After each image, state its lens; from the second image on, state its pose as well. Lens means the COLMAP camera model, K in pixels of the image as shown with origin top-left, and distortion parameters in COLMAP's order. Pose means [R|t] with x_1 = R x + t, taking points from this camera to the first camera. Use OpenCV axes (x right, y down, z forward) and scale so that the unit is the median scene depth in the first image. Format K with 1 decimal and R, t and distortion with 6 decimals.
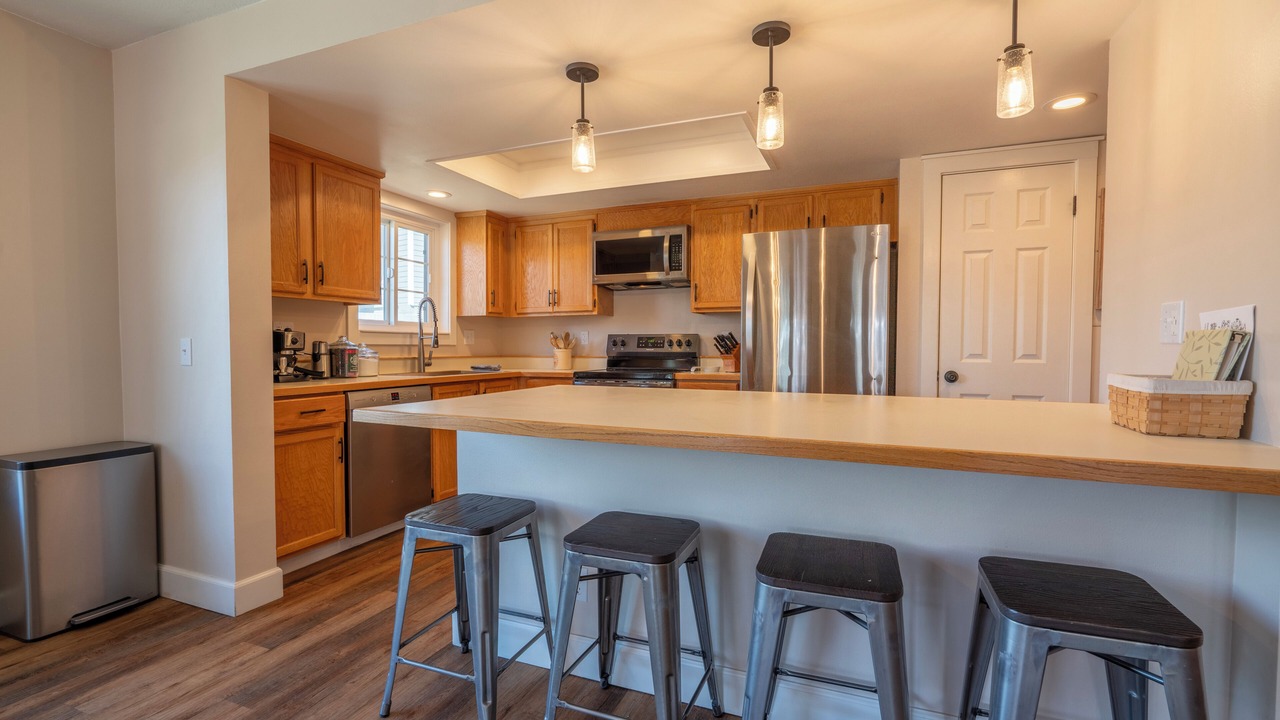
lens RADIAL K [[574.8, 0, 634.5], [0, 574.8, 364.9], [0, 0, 1]] dist [0.000810, 0.000109]
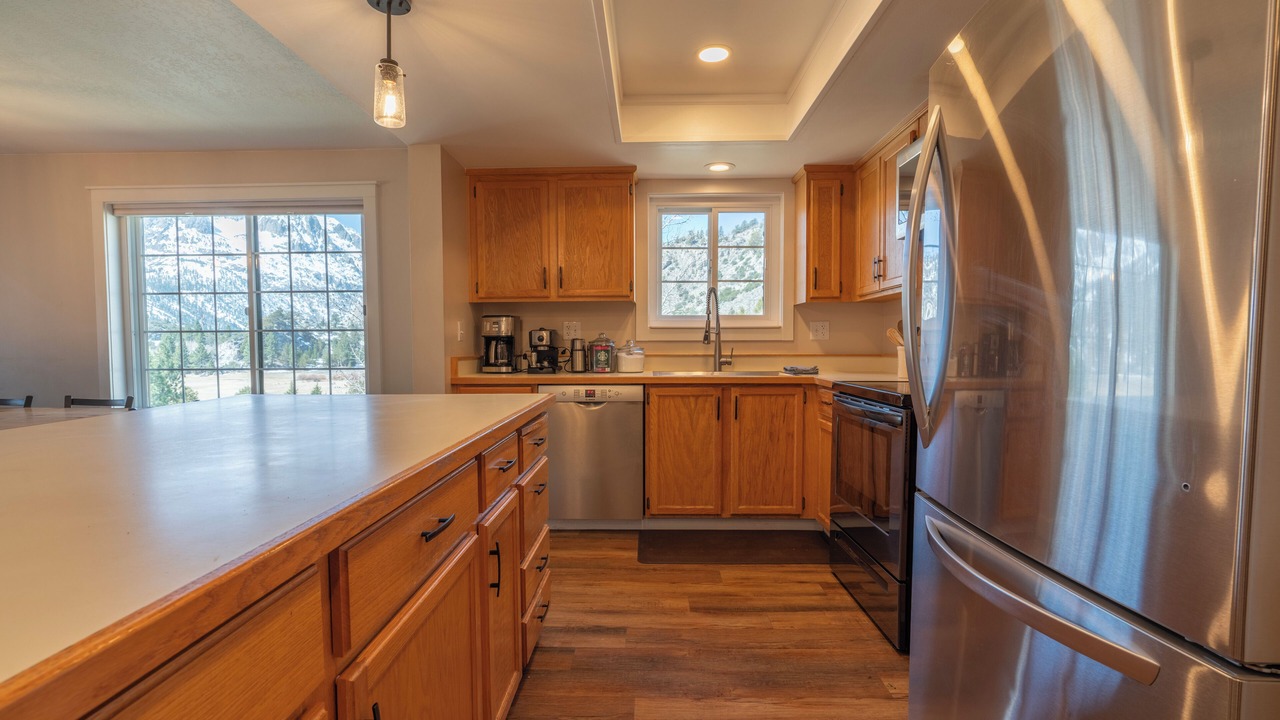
lens RADIAL K [[574.8, 0, 634.5], [0, 574.8, 364.9], [0, 0, 1]] dist [0.000810, 0.000109]
pose [[0.364553, 0.030521, -0.930682, 0.453709], [-0.026904, 0.999391, 0.022235, -0.015165], [0.930794, 0.016934, 0.365152, 0.597957]]
